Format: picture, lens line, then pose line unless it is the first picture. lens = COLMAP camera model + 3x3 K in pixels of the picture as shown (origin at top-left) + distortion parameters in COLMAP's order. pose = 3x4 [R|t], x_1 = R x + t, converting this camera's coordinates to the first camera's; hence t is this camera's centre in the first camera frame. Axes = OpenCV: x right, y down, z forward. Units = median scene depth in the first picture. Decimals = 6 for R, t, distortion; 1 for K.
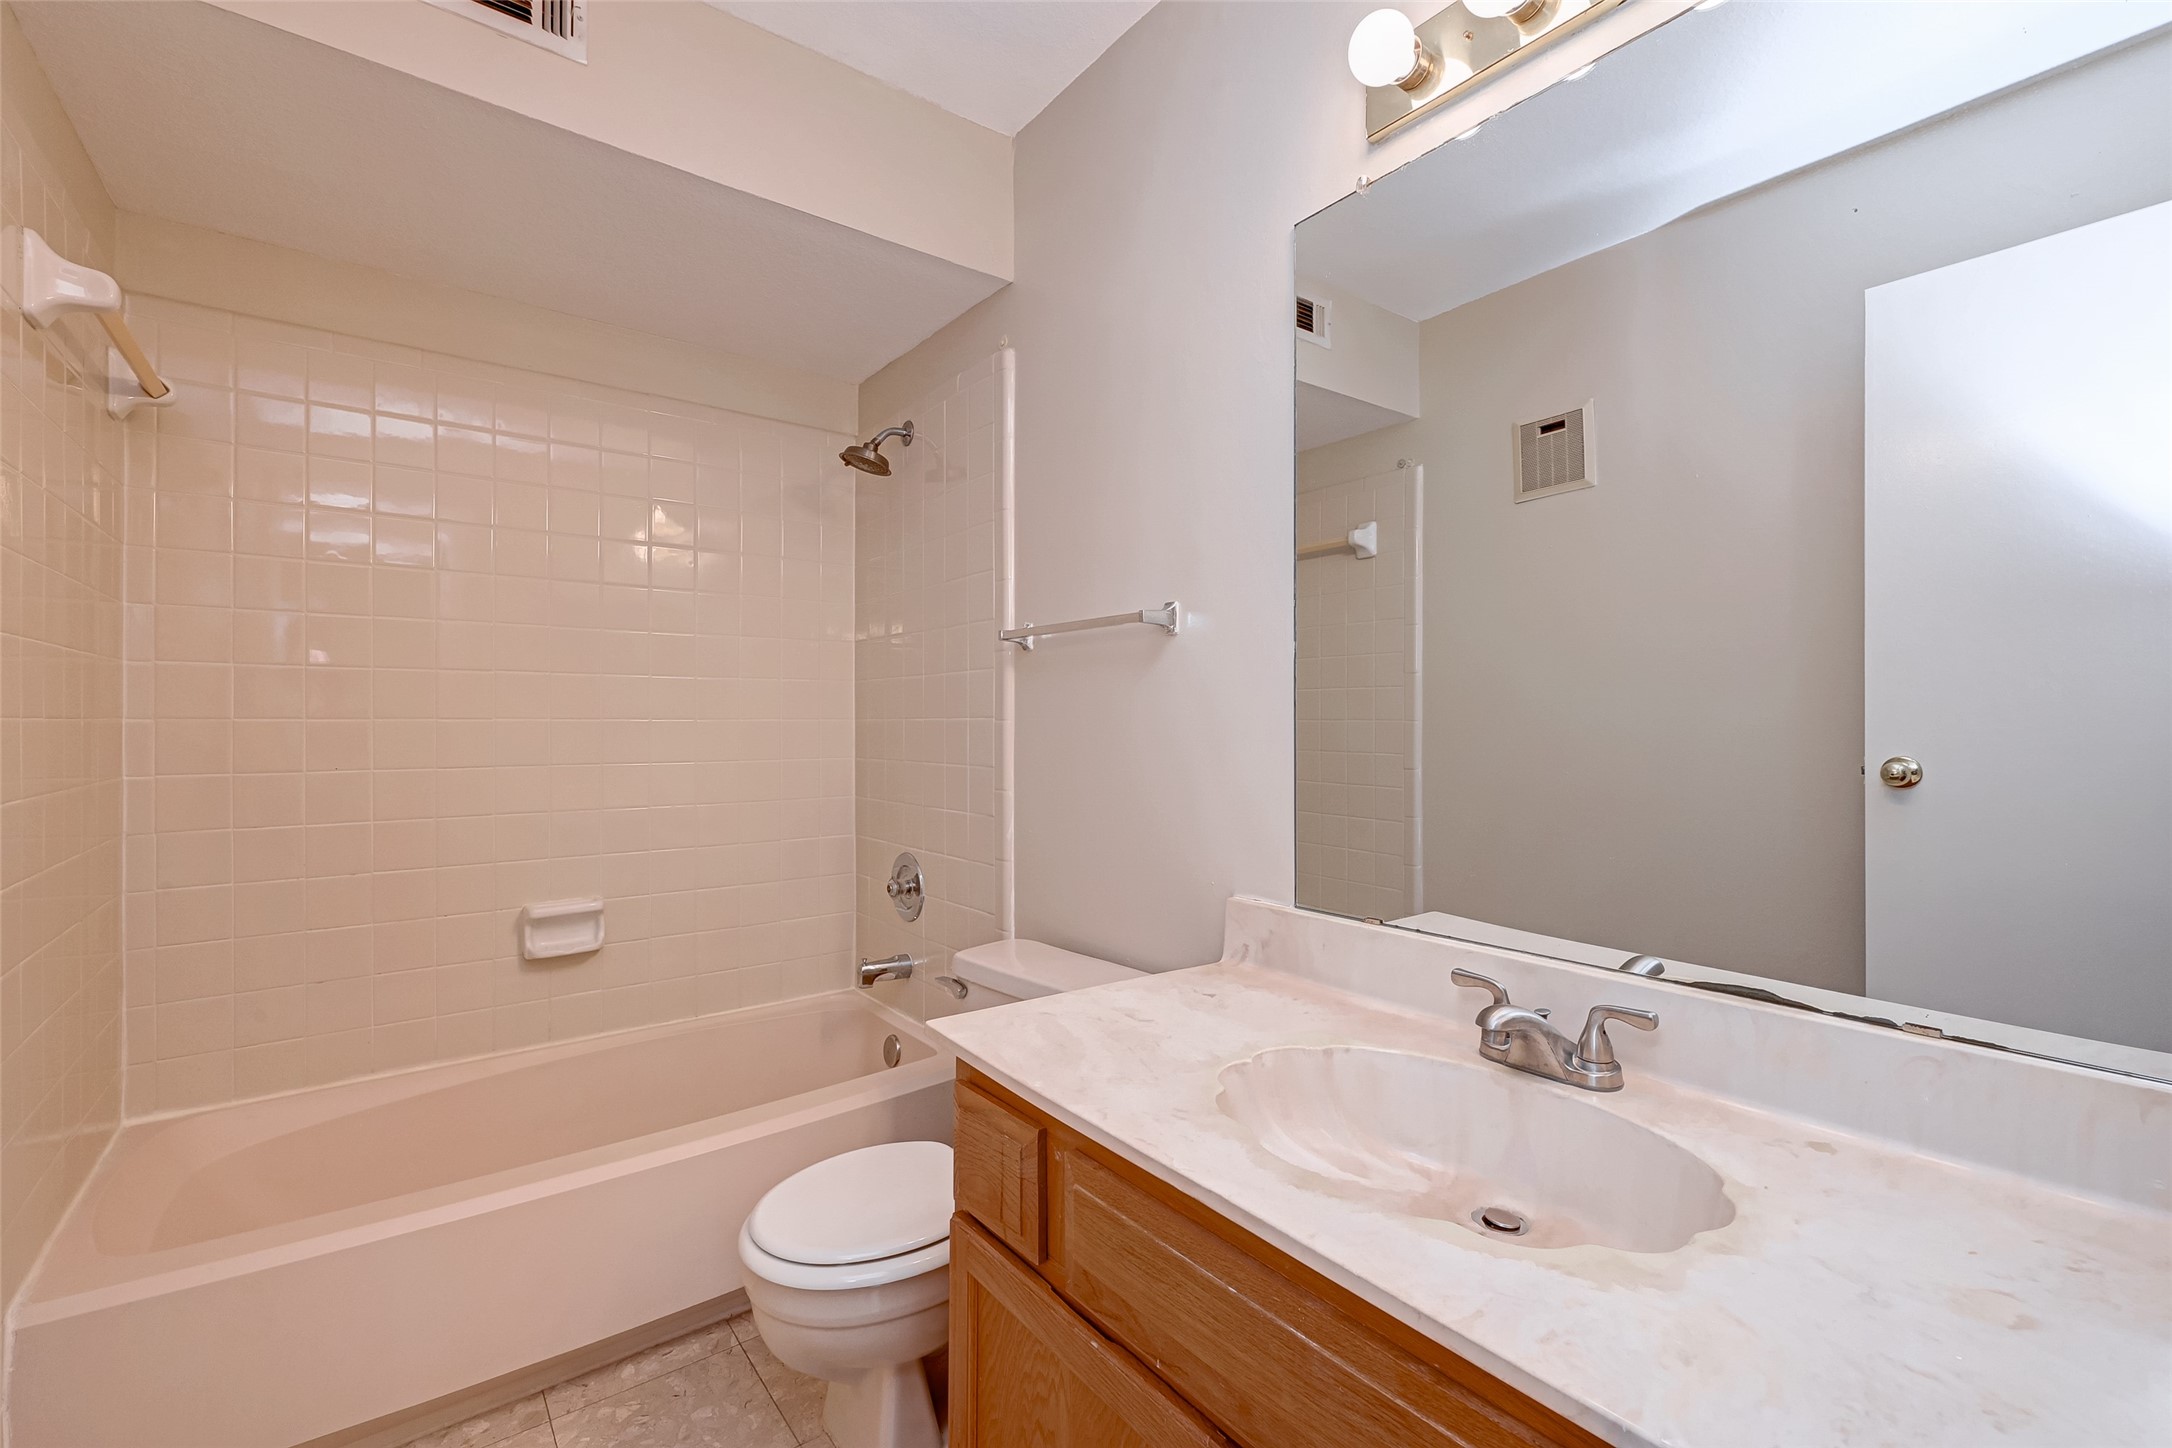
lens RADIAL K [[929.2, 0, 1086.0], [0, 929.2, 724.0], [0, 0, 1]] dist [0.030917, -0.017378]
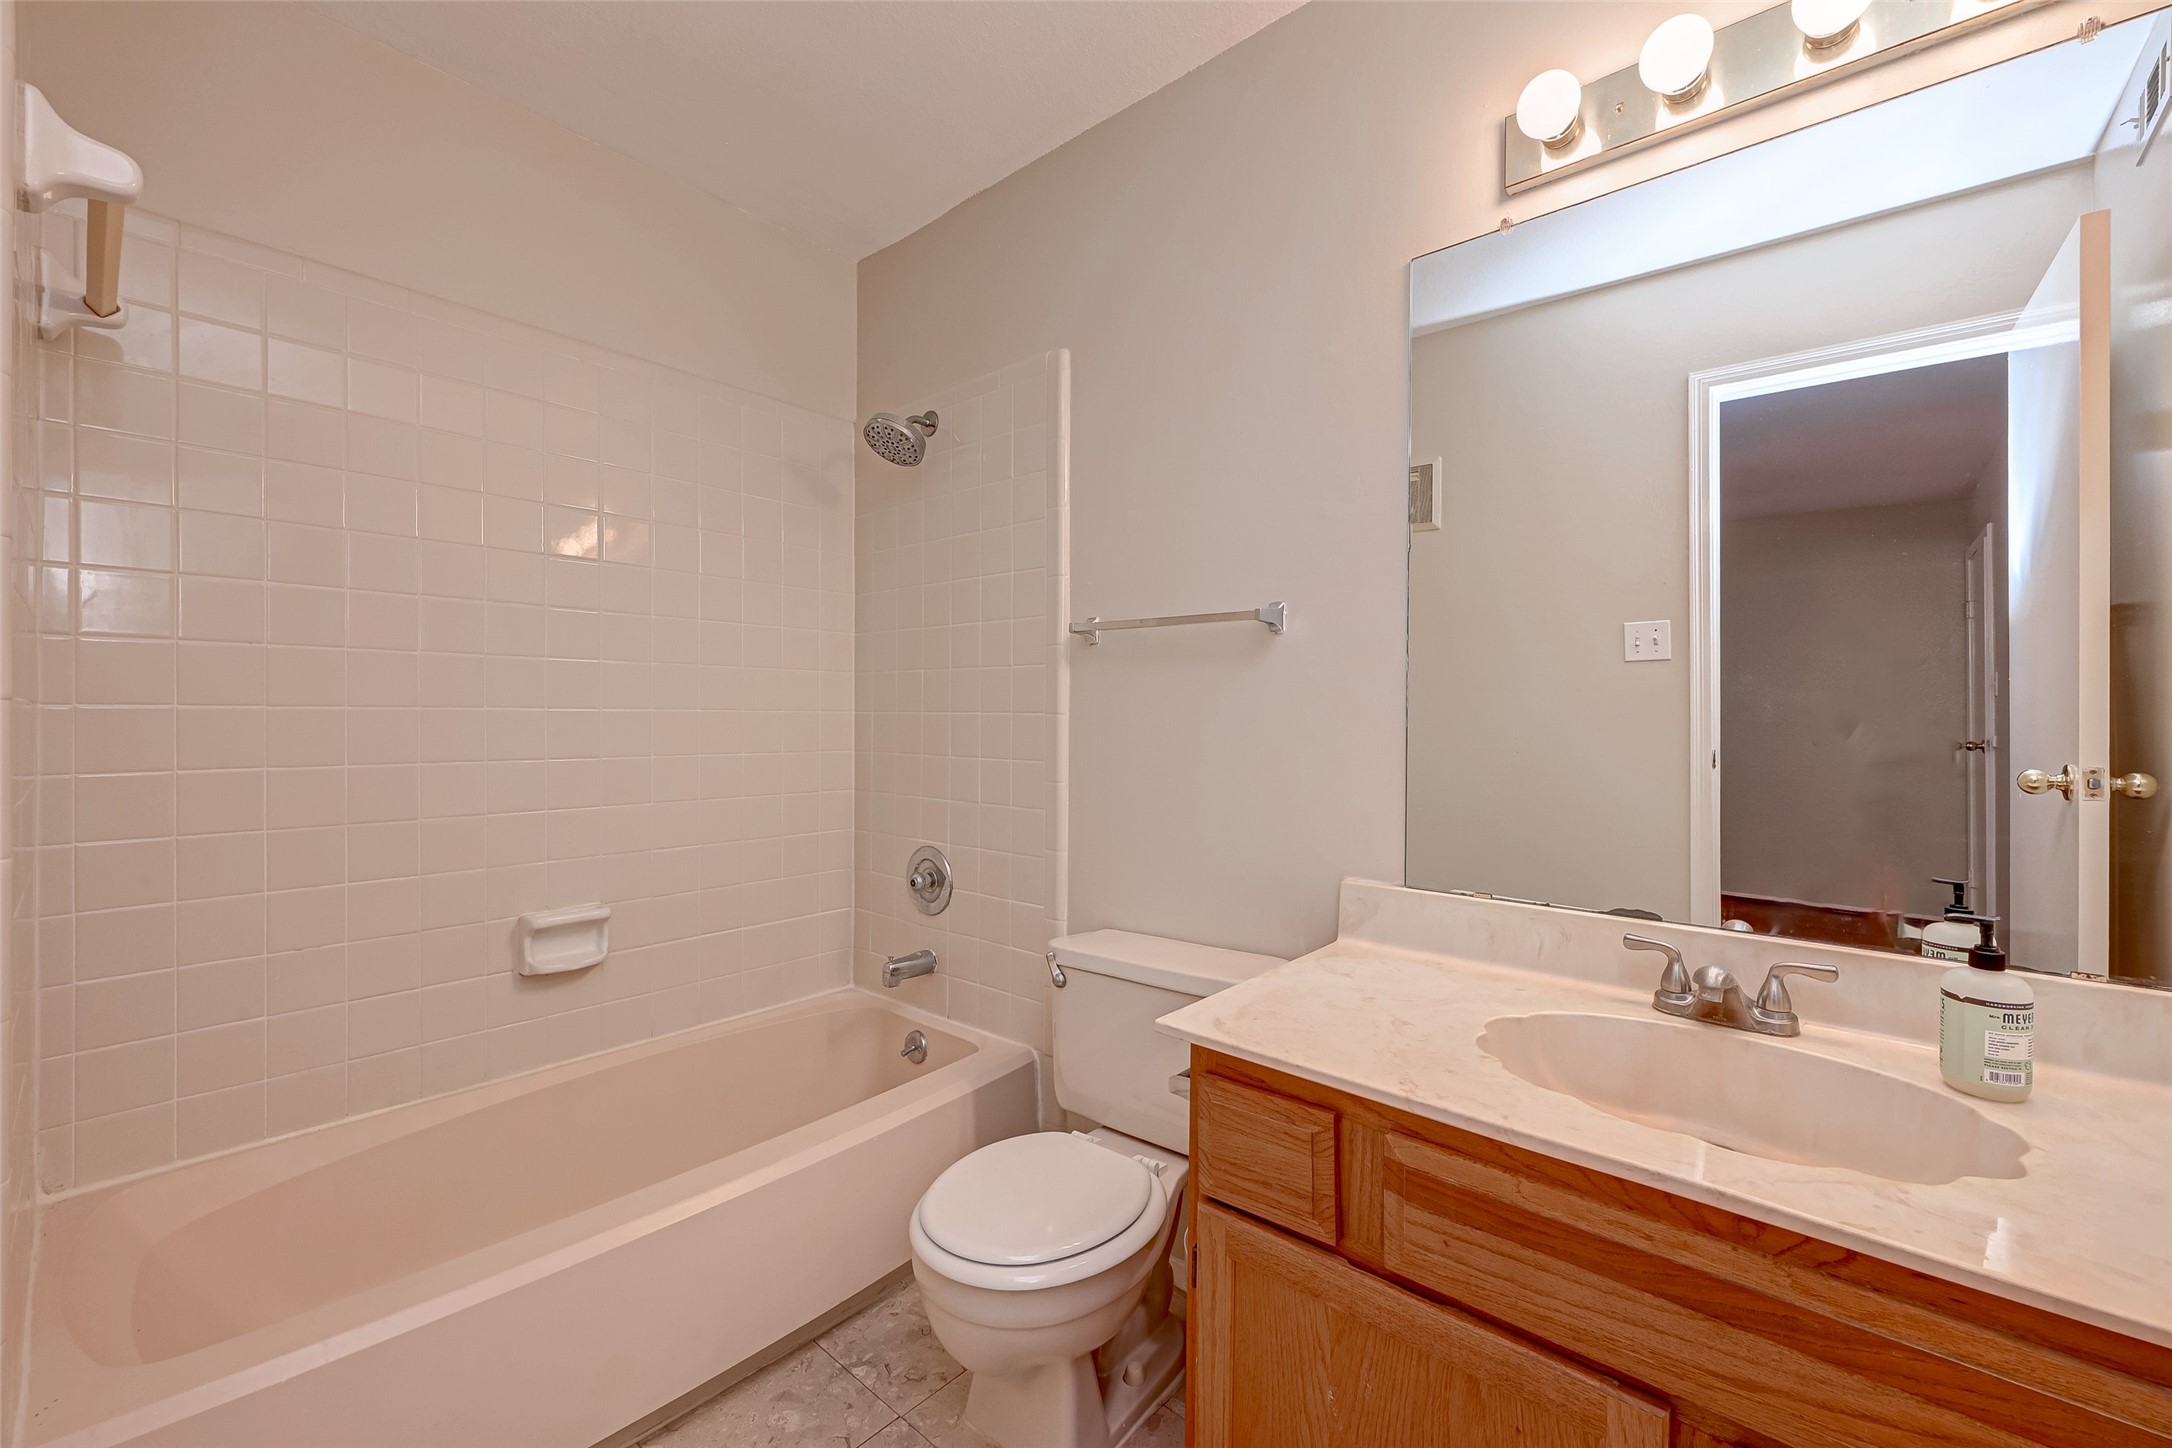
lens RADIAL K [[886.6, 0, 1086.0], [0, 886.6, 724.0], [0, 0, 1]] dist [-0.000609, -0.000054]
pose [[0.978447, 0.003365, 0.206471, -0.293403], [-0.004246, 0.999984, 0.003825, 0.003477], [-0.206455, -0.004619, 0.978445, 0.060435]]
